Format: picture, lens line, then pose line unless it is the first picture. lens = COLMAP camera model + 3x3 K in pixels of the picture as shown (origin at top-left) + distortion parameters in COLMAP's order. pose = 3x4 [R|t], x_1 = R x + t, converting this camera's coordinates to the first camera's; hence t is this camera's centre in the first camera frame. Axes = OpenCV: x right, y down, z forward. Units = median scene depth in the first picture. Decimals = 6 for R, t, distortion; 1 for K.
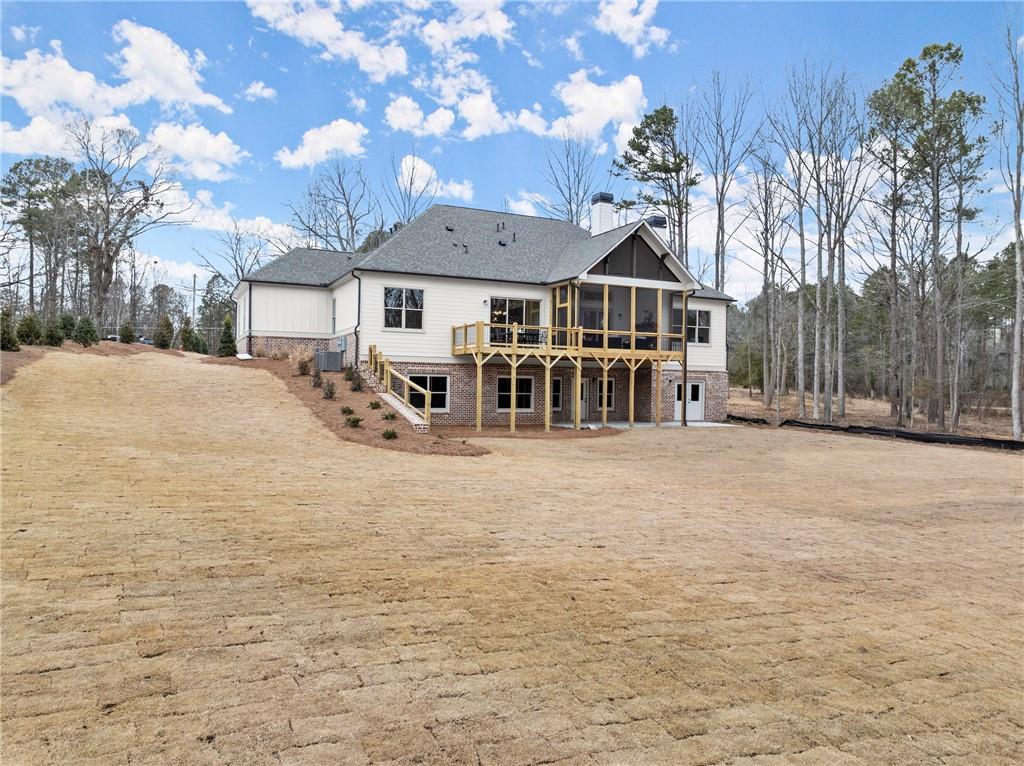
lens RADIAL K [[729.6, 0, 487.4], [0, 729.6, 362.8], [0, 0, 1]] dist [-0.022159, -0.003433]
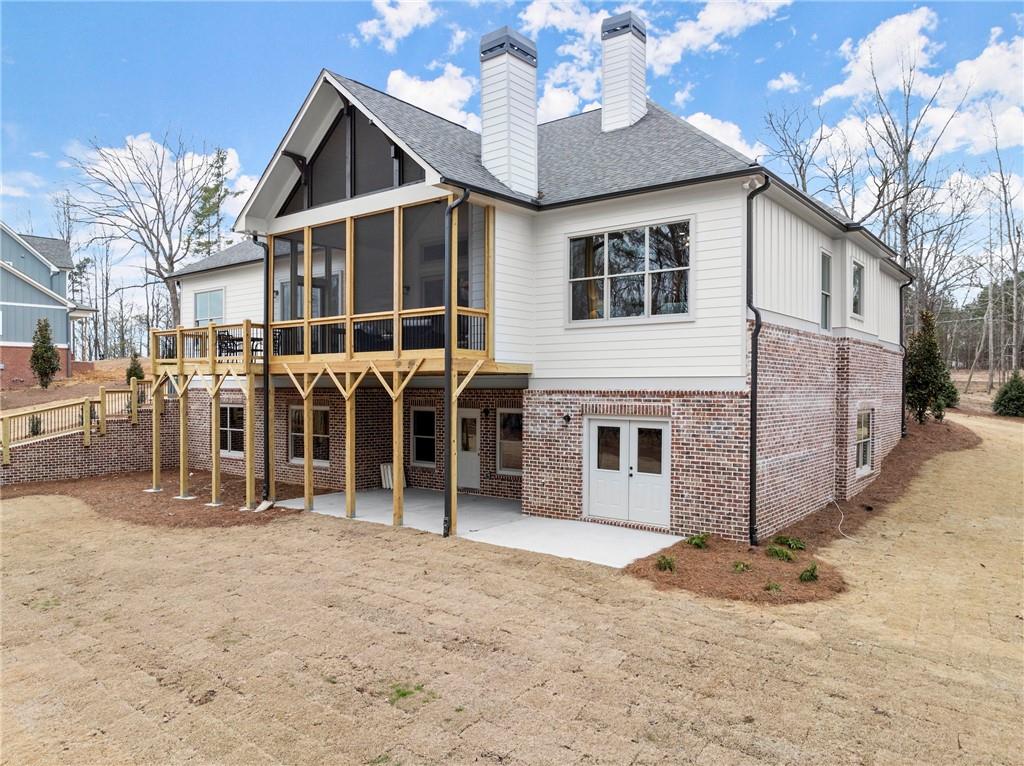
lens RADIAL K [[726.0, 0, 512.0], [0, 726.0, 383.0], [0, 0, 1]] dist [-0.023793, -0.001152]
pose [[0.478115, -0.020176, -0.878065, 0.658536], [0.032394, 0.999461, -0.005326, 0.007209], [0.877699, -0.025898, 0.478511, 0.868530]]
